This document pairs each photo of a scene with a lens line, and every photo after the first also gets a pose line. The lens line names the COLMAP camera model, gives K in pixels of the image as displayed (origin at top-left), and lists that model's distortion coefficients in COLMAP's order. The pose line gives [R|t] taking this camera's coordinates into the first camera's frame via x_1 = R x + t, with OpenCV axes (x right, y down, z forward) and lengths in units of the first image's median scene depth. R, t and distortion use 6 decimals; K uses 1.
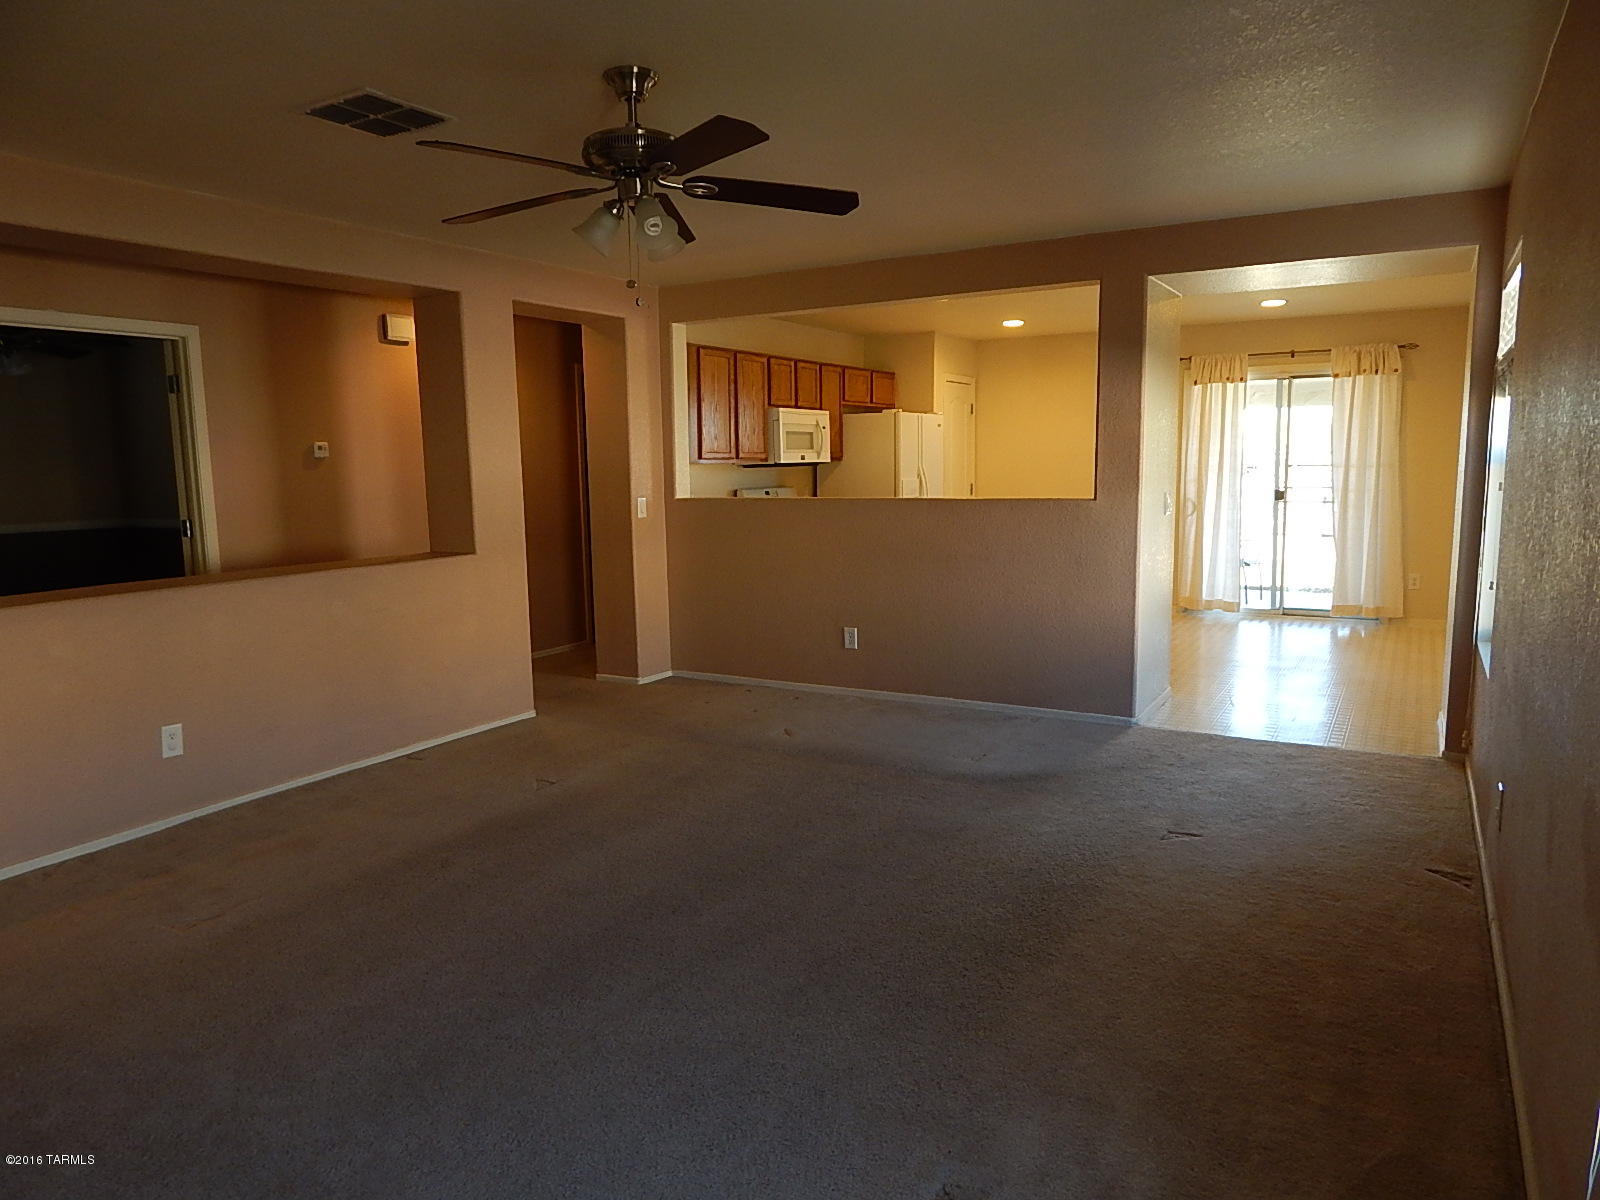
lens RADIAL K [[1056.9, 0, 797.0], [0, 1056.9, 593.6], [0, 0, 1]] dist [0.006629, -0.002363]
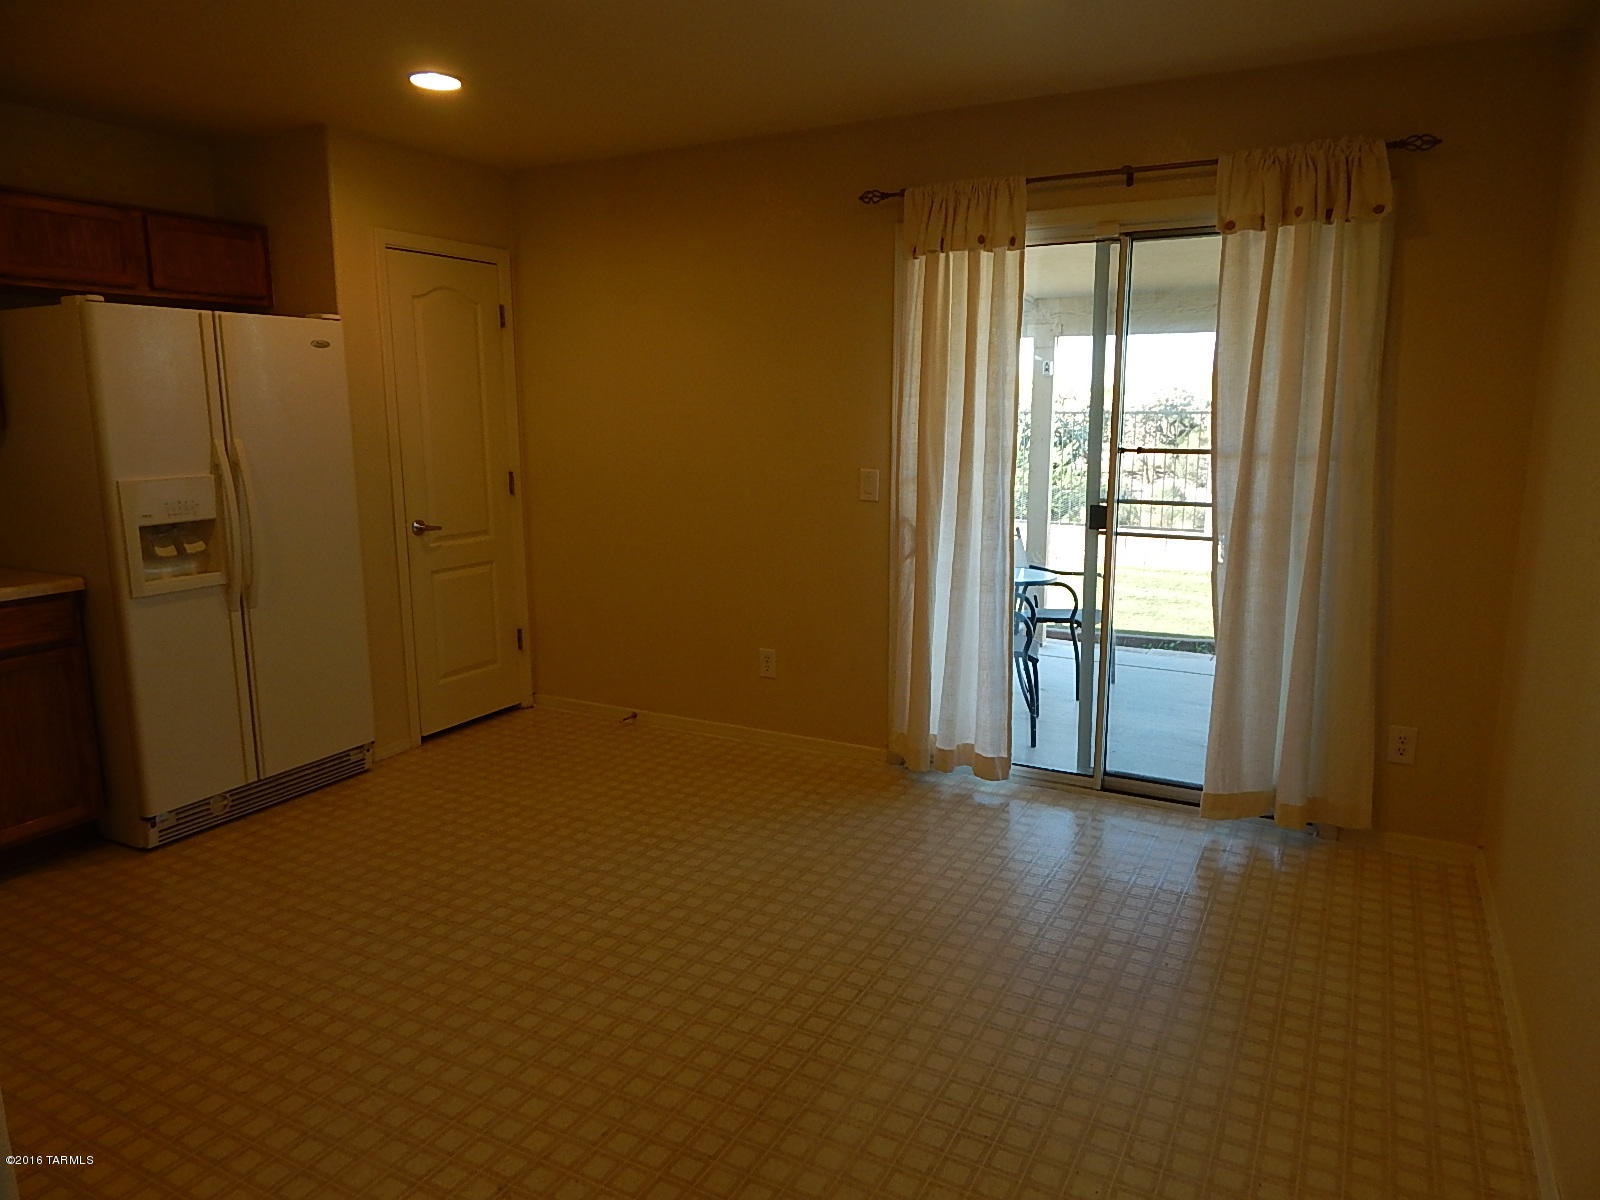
lens RADIAL K [[1056.9, 0, 800.3], [0, 1056.9, 602.9], [0, 0, 1]] dist [0.006629, -0.002363]
pose [[0.996813, -0.006285, 0.079520, 0.301083], [0.001351, 0.998078, 0.061953, -0.085837], [-0.079757, -0.061649, 0.994906, 0.579291]]
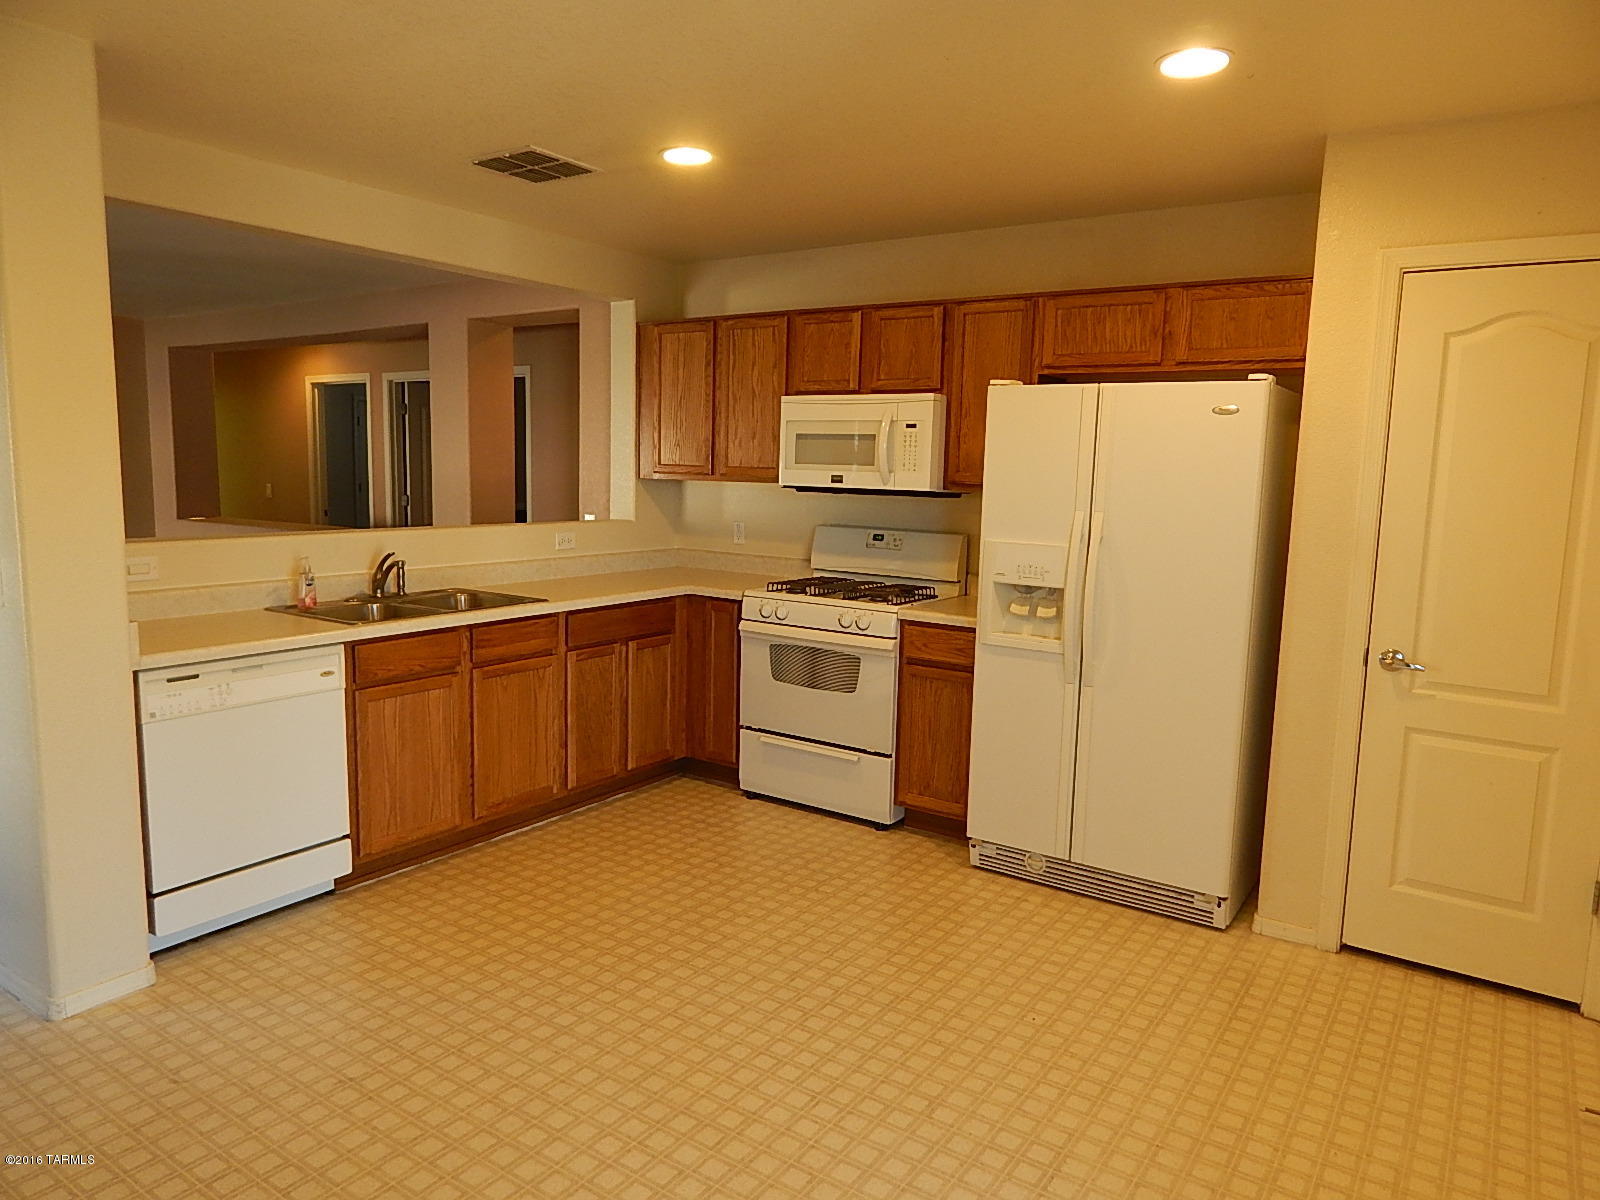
lens RADIAL K [[1056.9, 0, 798.8], [0, 1056.9, 600.9], [0, 0, 1]] dist [0.006629, -0.002363]
pose [[-0.018160, 0.149000, -0.988670, 0.897281], [-0.151507, 0.977005, 0.150024, -0.219979], [0.988289, 0.152515, 0.004832, 1.473108]]
